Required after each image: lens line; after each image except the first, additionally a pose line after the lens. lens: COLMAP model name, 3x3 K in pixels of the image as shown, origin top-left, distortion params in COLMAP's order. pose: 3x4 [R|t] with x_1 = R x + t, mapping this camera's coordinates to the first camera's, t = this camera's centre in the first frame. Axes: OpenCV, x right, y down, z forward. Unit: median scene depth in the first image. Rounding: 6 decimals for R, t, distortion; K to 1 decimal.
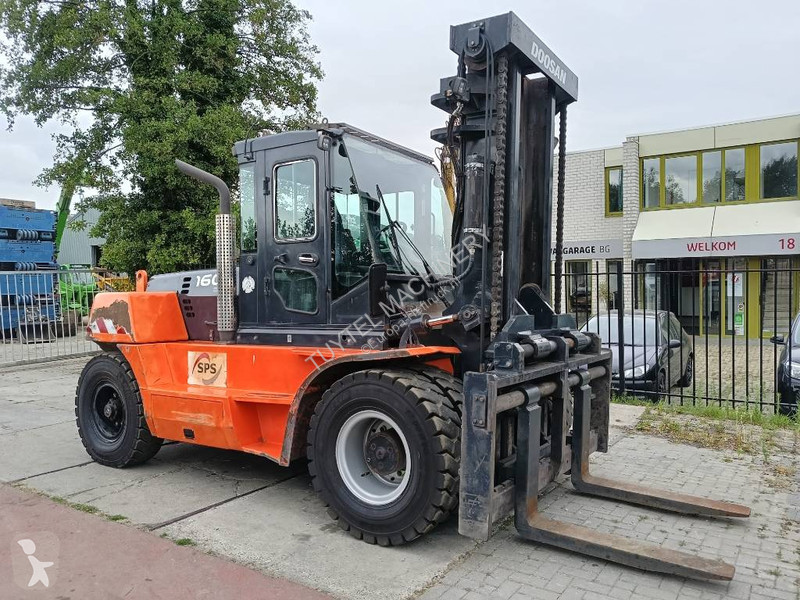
lens RADIAL K [[614.3, 0, 400.0], [0, 614.3, 300.0], [0, 0, 1]] dist [0.042553, -0.043820]
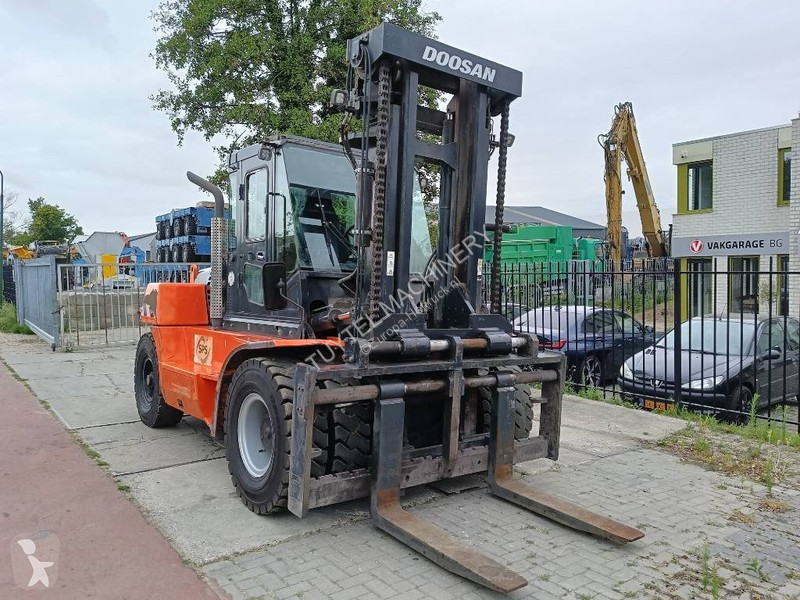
lens RADIAL K [[610.9, 0, 395.7], [0, 610.9, 295.5], [0, 0, 1]] dist [0.068823, -0.091616]
pose [[0.944458, 0.027659, -0.327465, 0.400924], [-0.026142, 0.999617, 0.009033, -0.011113], [0.327590, 0.000029, 0.944820, 0.015927]]
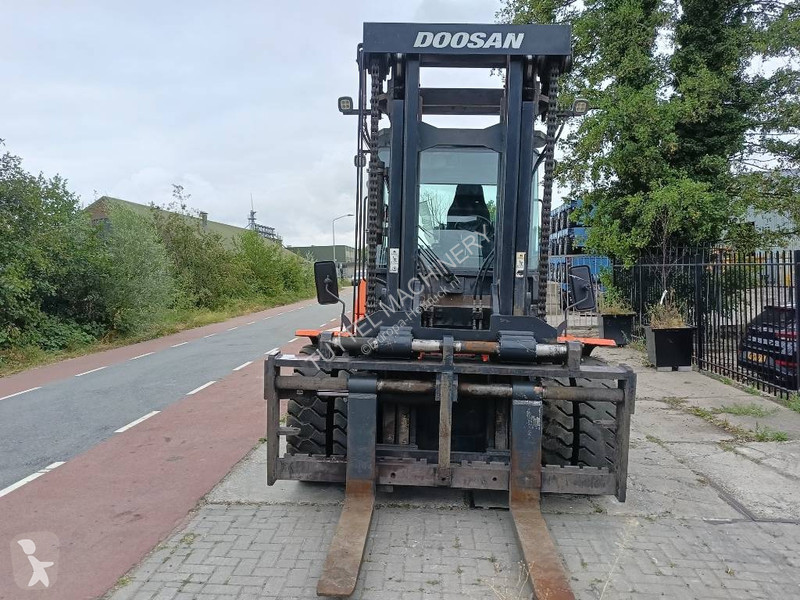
lens RADIAL K [[614.8, 0, 400.0], [0, 614.8, 300.0], [0, 0, 1]] dist [0.070770, -0.082300]
pose [[0.509155, 0.056344, -0.858829, 0.833923], [-0.026251, 0.998407, 0.049939, -0.034408], [0.860275, -0.002881, 0.509823, 0.367802]]
